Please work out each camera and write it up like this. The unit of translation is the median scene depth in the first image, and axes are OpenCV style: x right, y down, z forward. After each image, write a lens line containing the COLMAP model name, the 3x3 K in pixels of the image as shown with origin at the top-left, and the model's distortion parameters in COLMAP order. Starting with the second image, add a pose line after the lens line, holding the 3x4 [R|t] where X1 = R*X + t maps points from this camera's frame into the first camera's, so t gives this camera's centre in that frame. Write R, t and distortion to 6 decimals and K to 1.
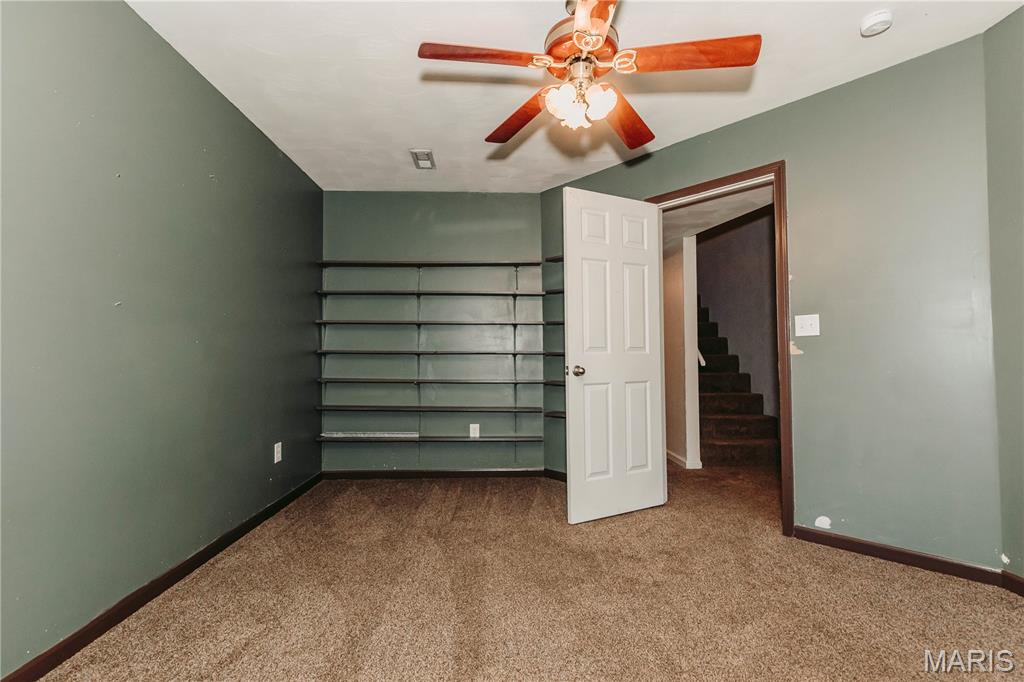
lens RADIAL K [[469.6, 0, 512.1], [0, 469.6, 341.7], [0, 0, 1]] dist [0.010373, -0.002781]
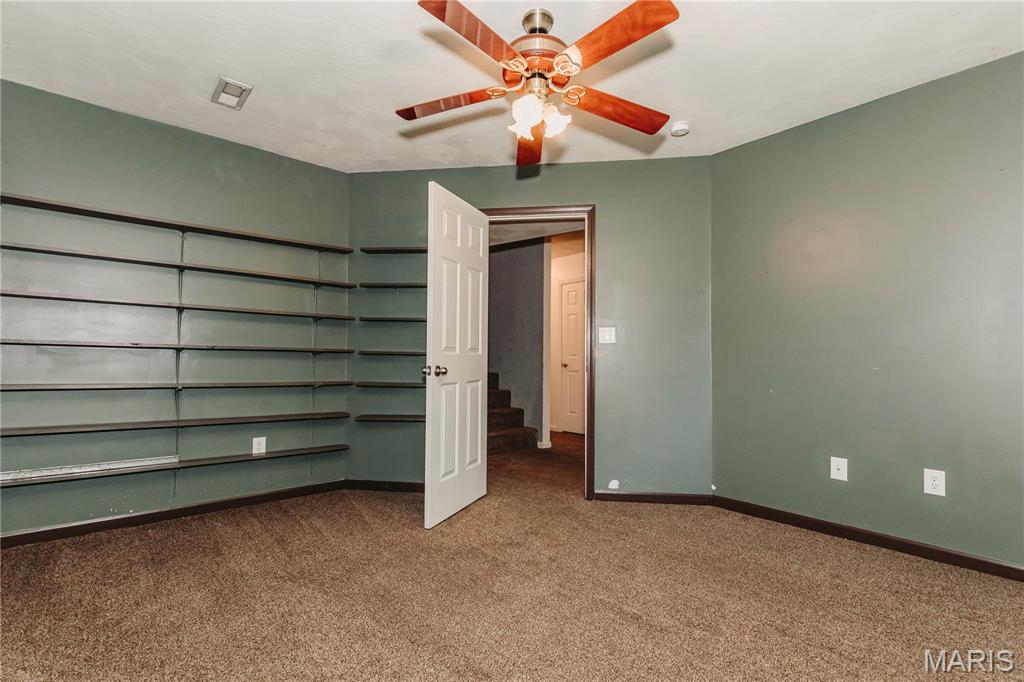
lens RADIAL K [[469.6, 0, 514.8], [0, 469.6, 342.4], [0, 0, 1]] dist [0.010373, -0.002781]
pose [[0.778817, 0.034062, 0.626325, -0.349957], [-0.035407, 0.999320, -0.010319, 0.006630], [-0.626251, -0.014140, 0.779493, 0.132836]]
